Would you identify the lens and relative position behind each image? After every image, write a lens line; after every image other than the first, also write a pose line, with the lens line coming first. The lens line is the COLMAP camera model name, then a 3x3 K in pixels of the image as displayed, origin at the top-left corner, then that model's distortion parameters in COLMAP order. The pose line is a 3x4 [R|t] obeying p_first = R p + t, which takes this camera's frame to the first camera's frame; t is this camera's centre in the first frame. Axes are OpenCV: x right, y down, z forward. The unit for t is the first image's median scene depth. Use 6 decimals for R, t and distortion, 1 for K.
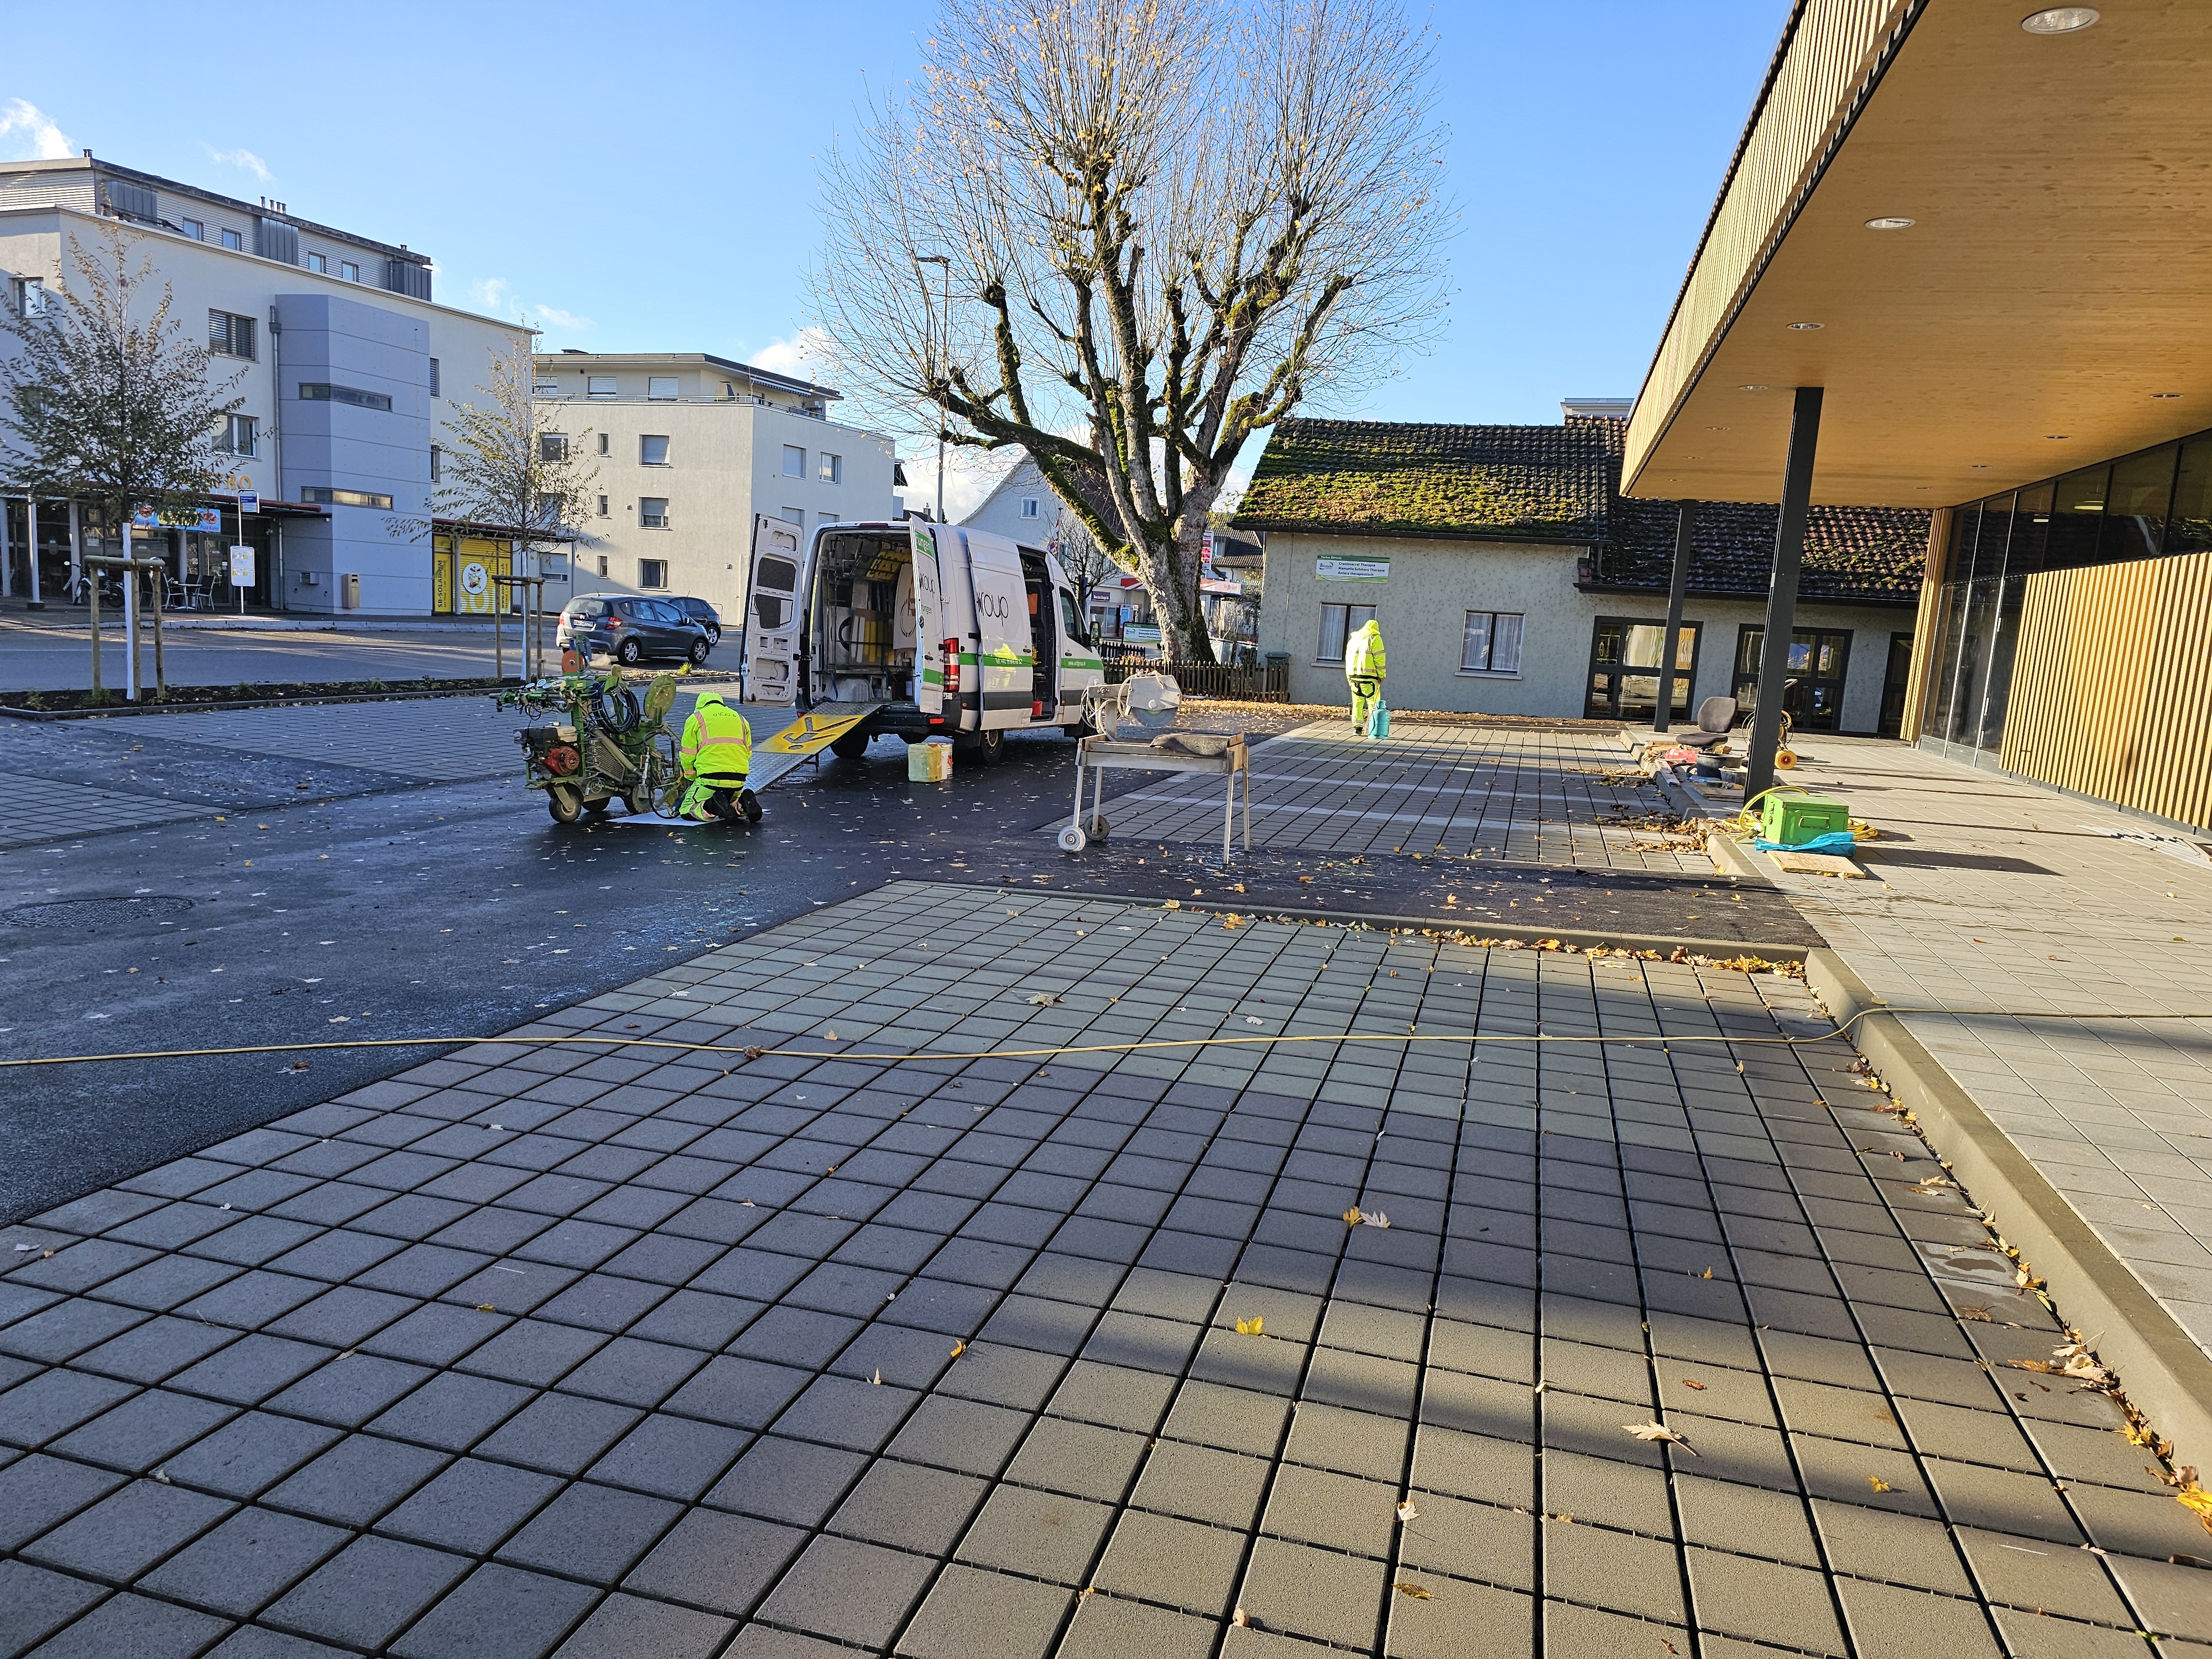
lens RADIAL K [[1470.3, 0, 1091.6], [0, 1470.3, 821.4], [0, 0, 1]] dist [0.095084, -0.078293]
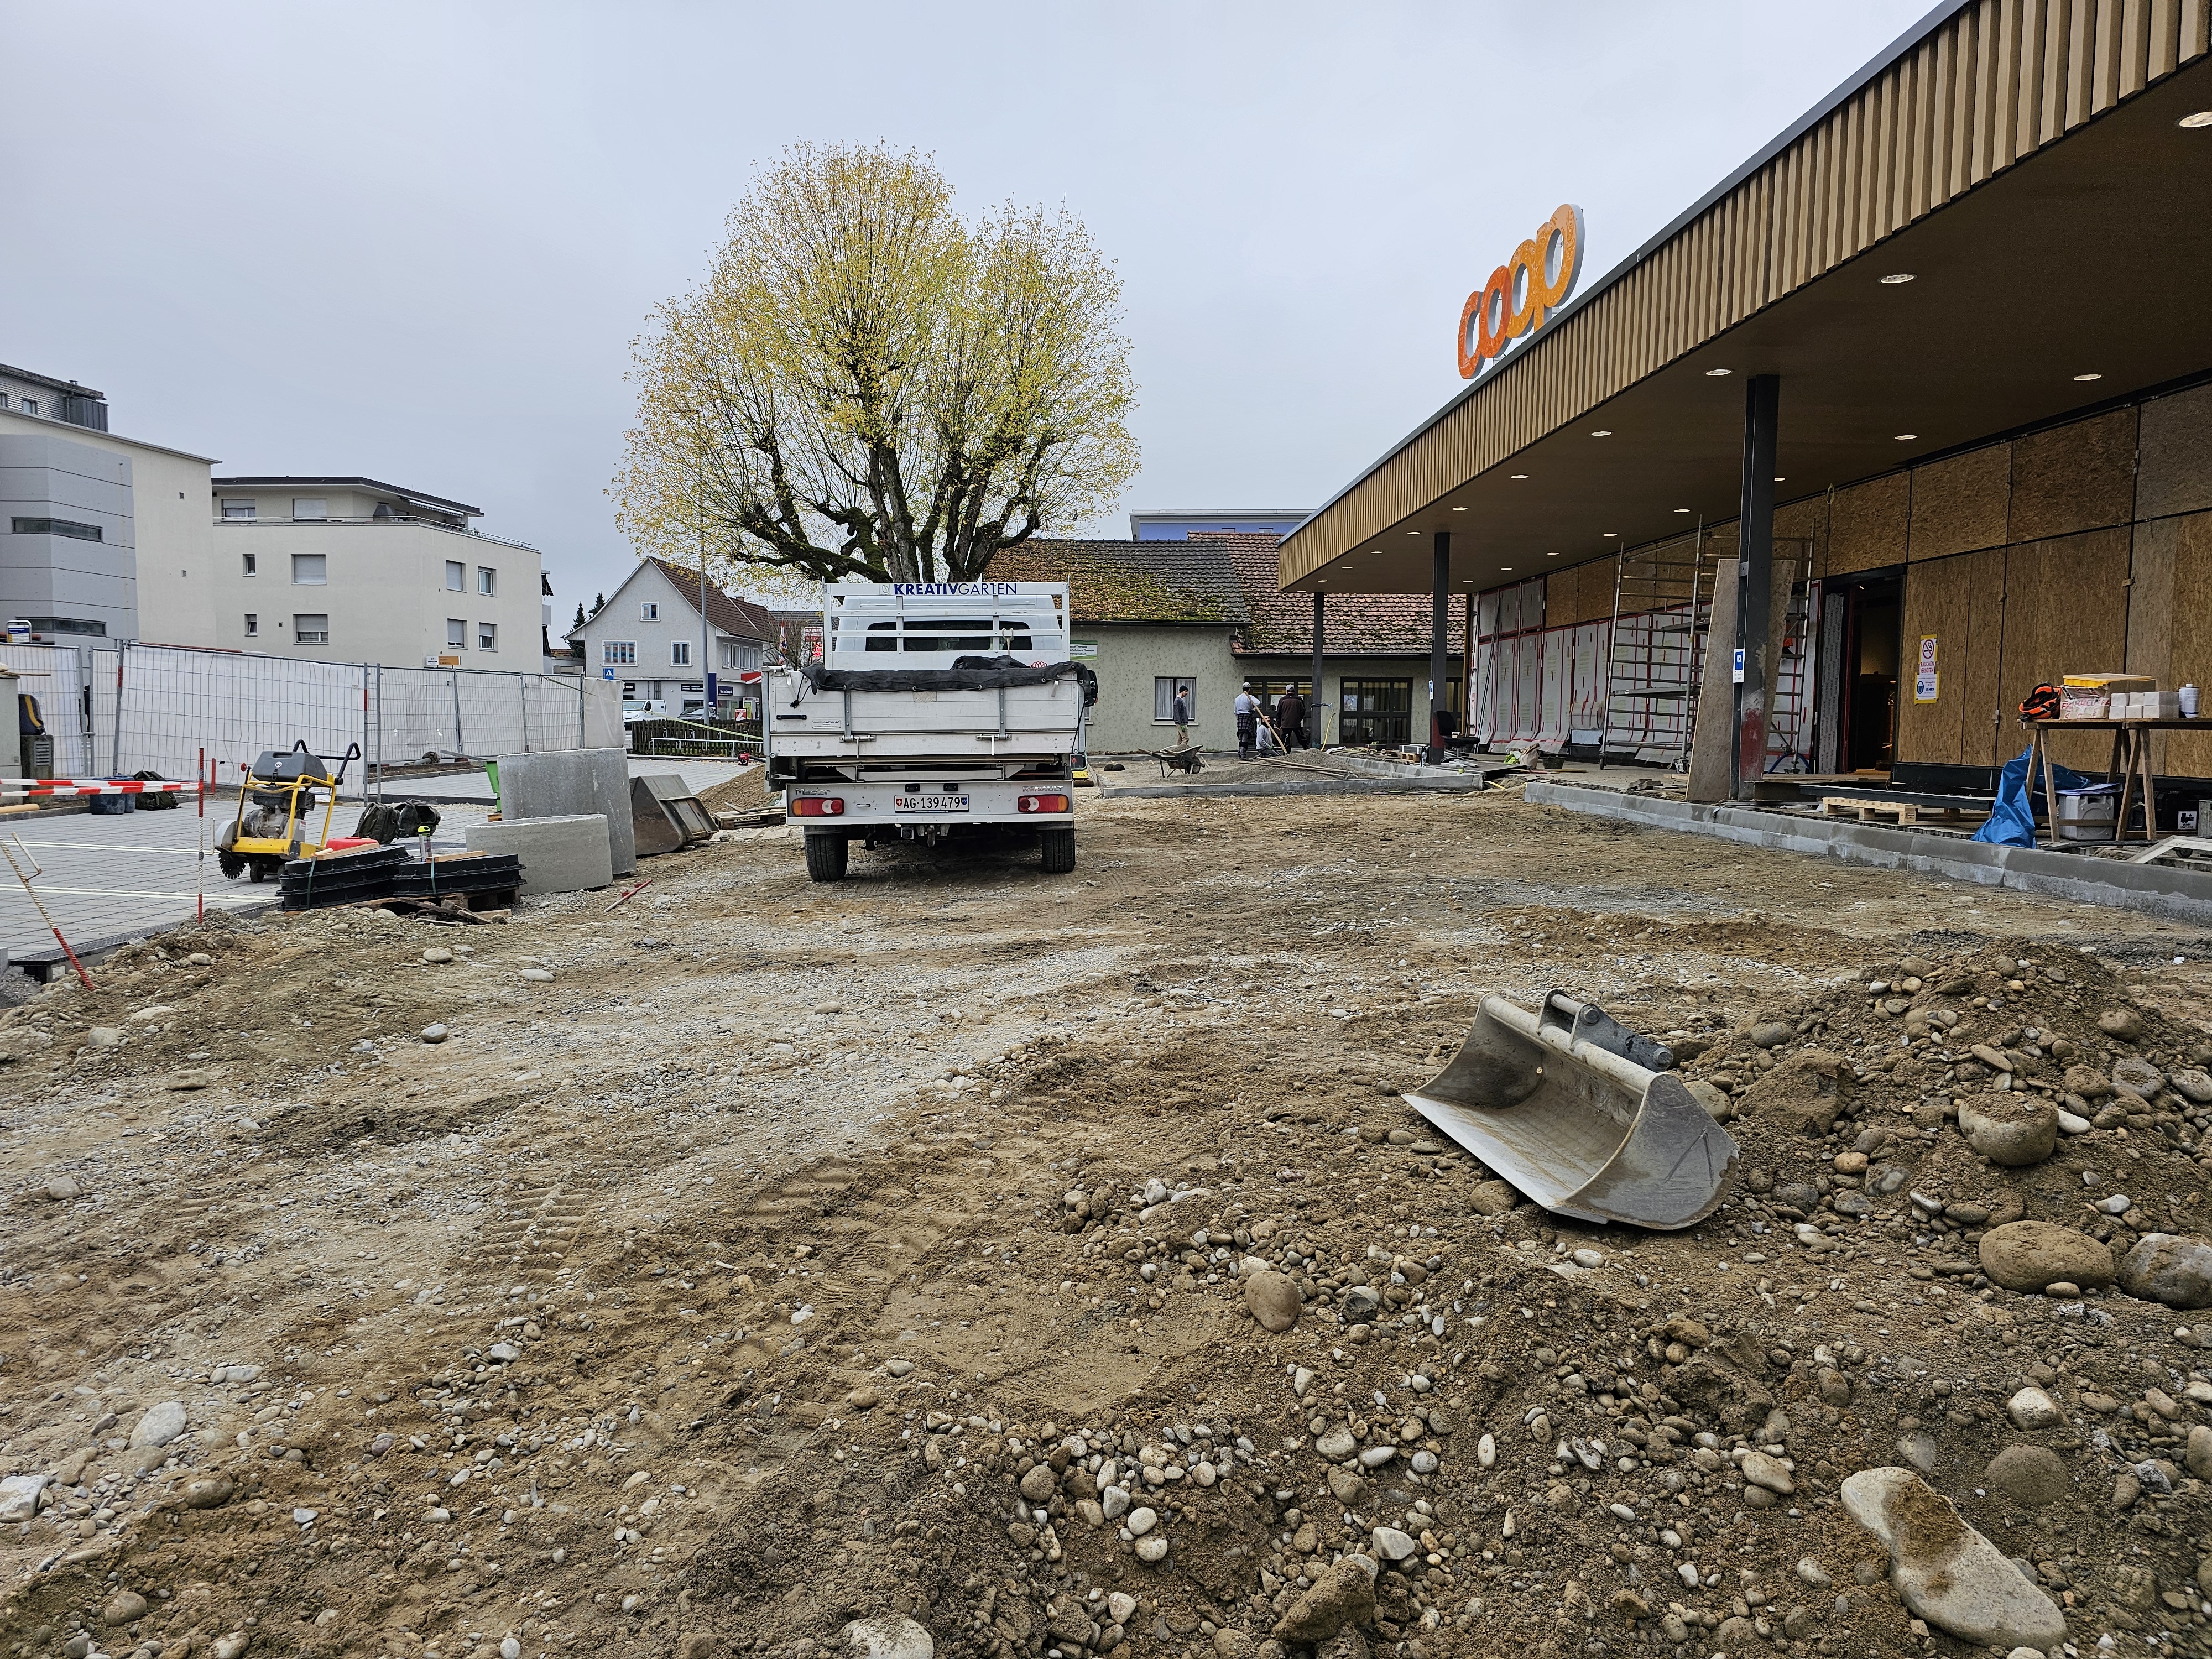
lens RADIAL K [[1481.1, 0, 1092.5], [0, 1481.1, 816.9], [0, 0, 1]] dist [0.073435, -0.070432]
pose [[0.947802, -0.076055, 0.309656, -0.207248], [0.096479, 0.994019, -0.051161, 0.044242], [-0.303913, 0.078366, 0.949471, -0.233121]]
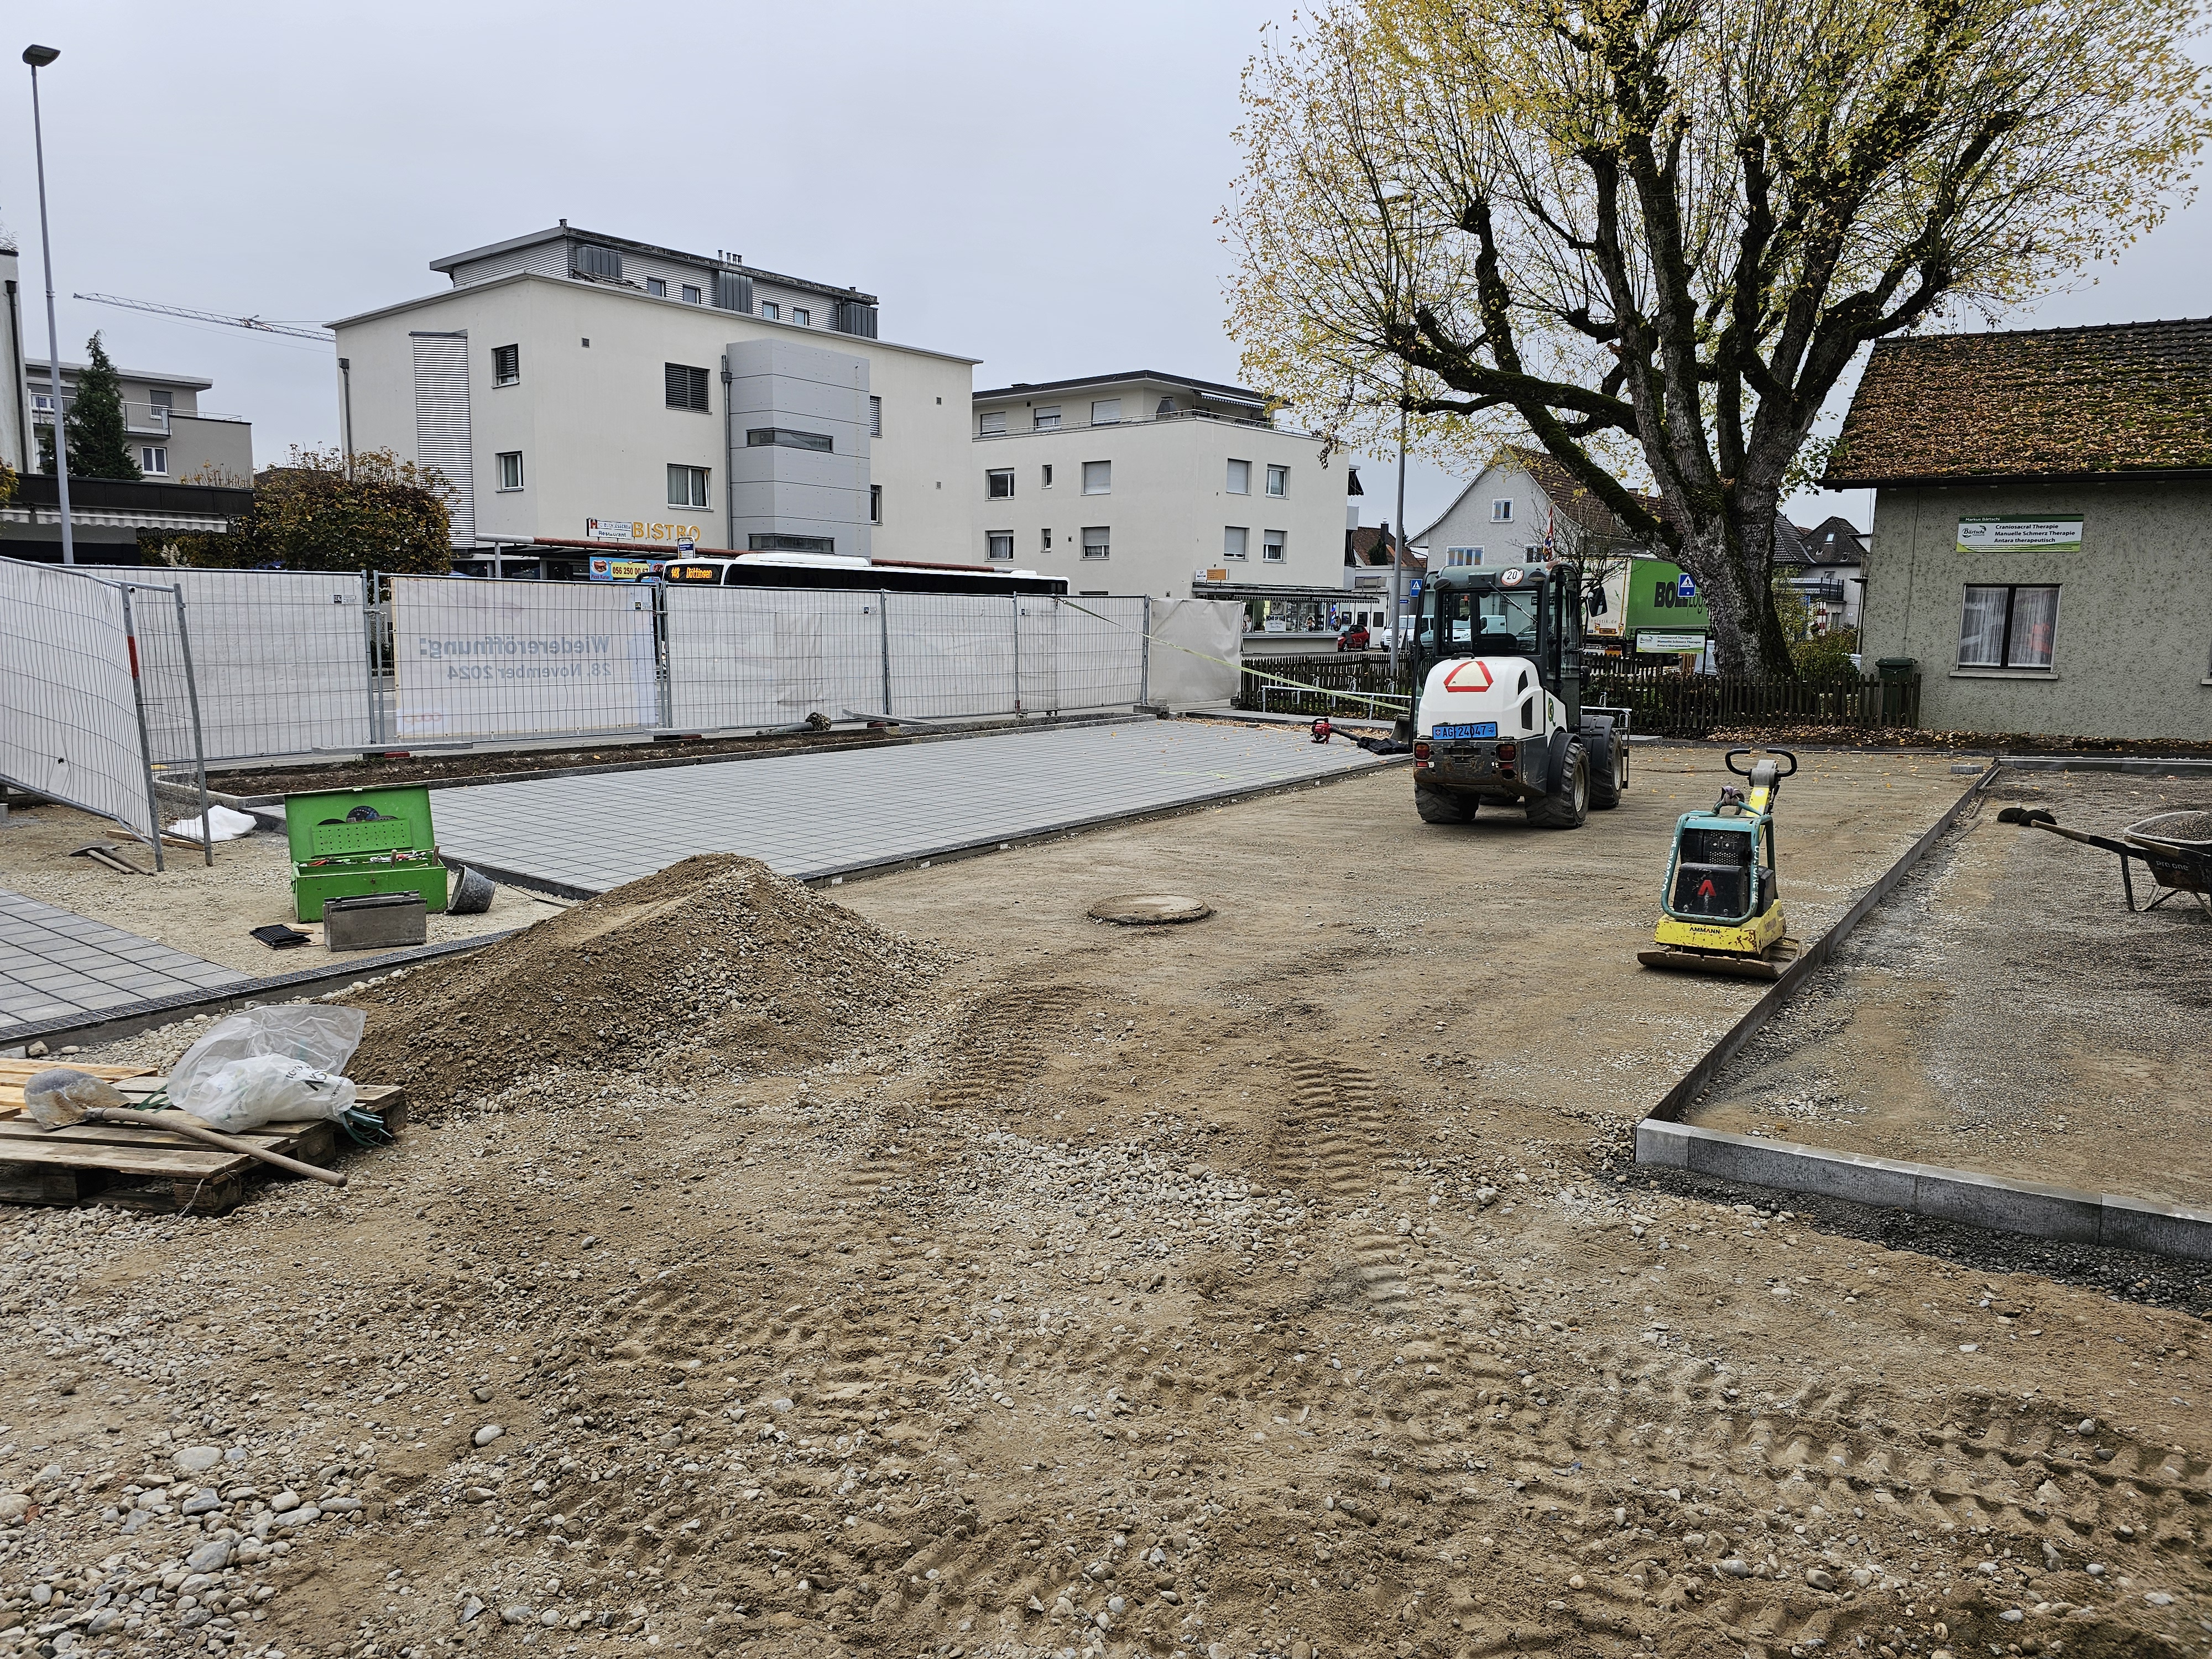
lens RADIAL K [[1457.4, 0, 1091.3], [0, 1457.4, 814.5], [0, 0, 1]] dist [0.061153, -0.047143]
pose [[0.952269, -0.006014, -0.305200, -0.021419], [-0.000276, 0.999789, -0.020560, -0.023863], [0.305260, 0.019663, 0.952066, 0.197542]]
